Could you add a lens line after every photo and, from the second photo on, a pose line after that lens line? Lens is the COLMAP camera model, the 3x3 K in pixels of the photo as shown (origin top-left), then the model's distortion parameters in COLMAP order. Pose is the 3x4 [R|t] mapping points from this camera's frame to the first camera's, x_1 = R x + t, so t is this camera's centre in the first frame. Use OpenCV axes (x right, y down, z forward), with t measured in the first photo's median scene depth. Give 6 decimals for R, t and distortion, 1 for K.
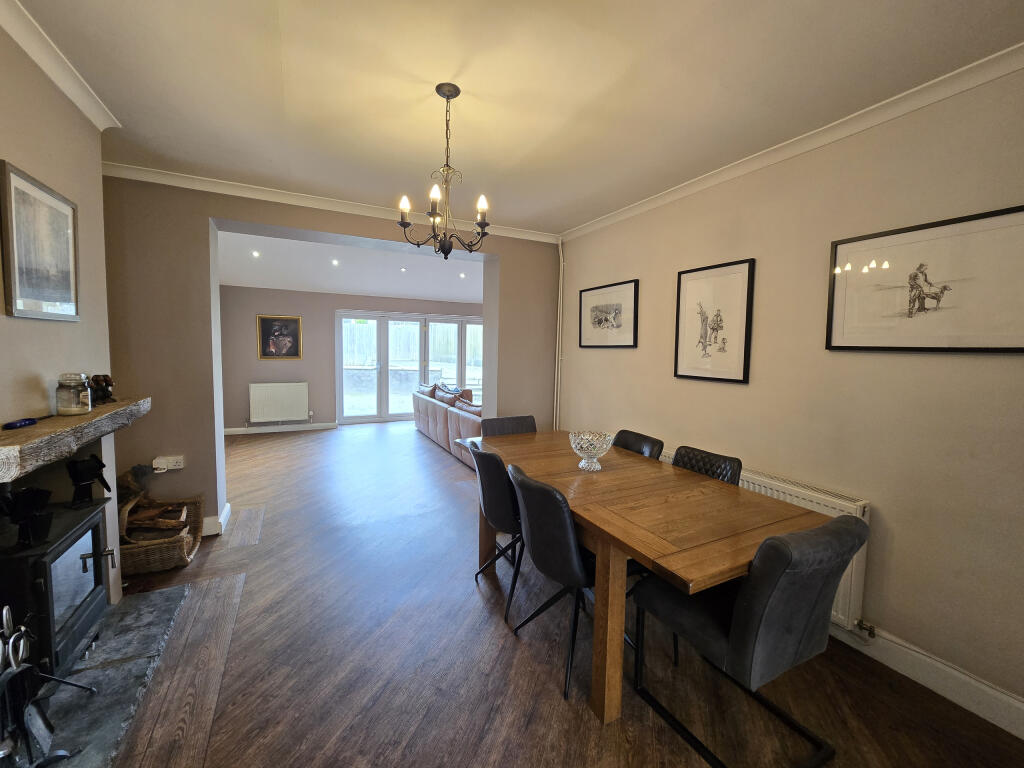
lens RADIAL K [[411.7, 0, 516.9], [0, 411.7, 379.3], [0, 0, 1]] dist [-0.000704, -0.000010]
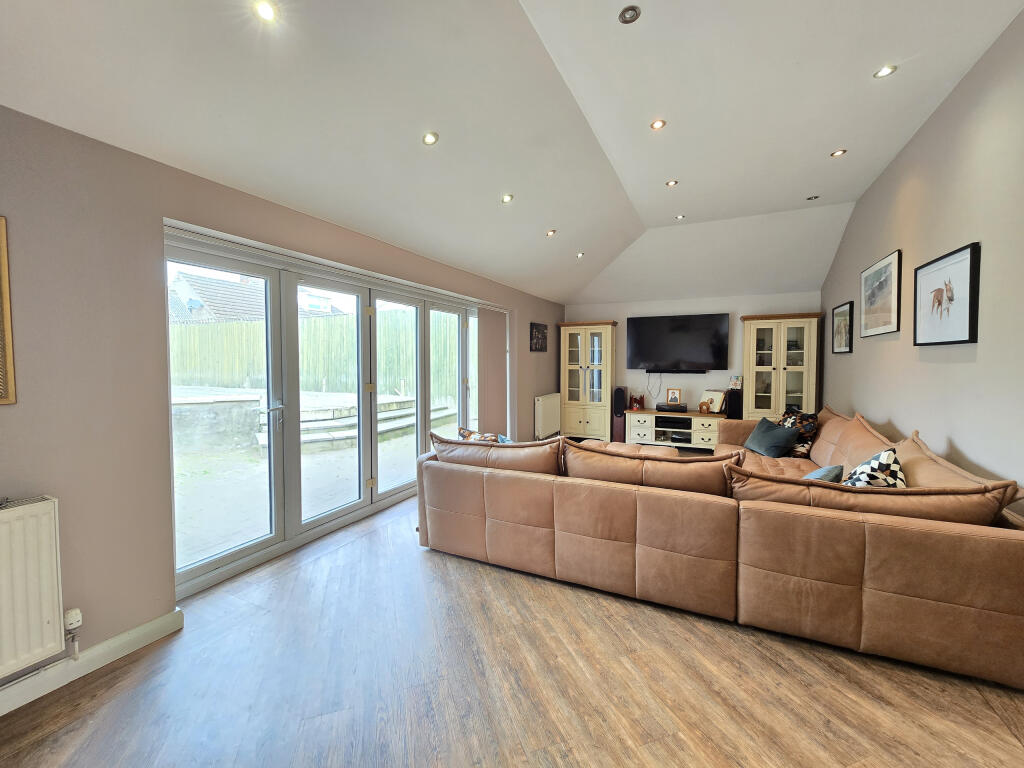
lens RADIAL K [[419.4, 0, 521.3], [0, 419.4, 378.3], [0, 0, 1]] dist [-0.002950, 0.000085]
pose [[0.766015, -0.037237, 0.641743, -0.443514], [0.053574, 0.998546, -0.006007, -0.043830], [-0.640586, 0.038982, 0.766896, 0.623353]]
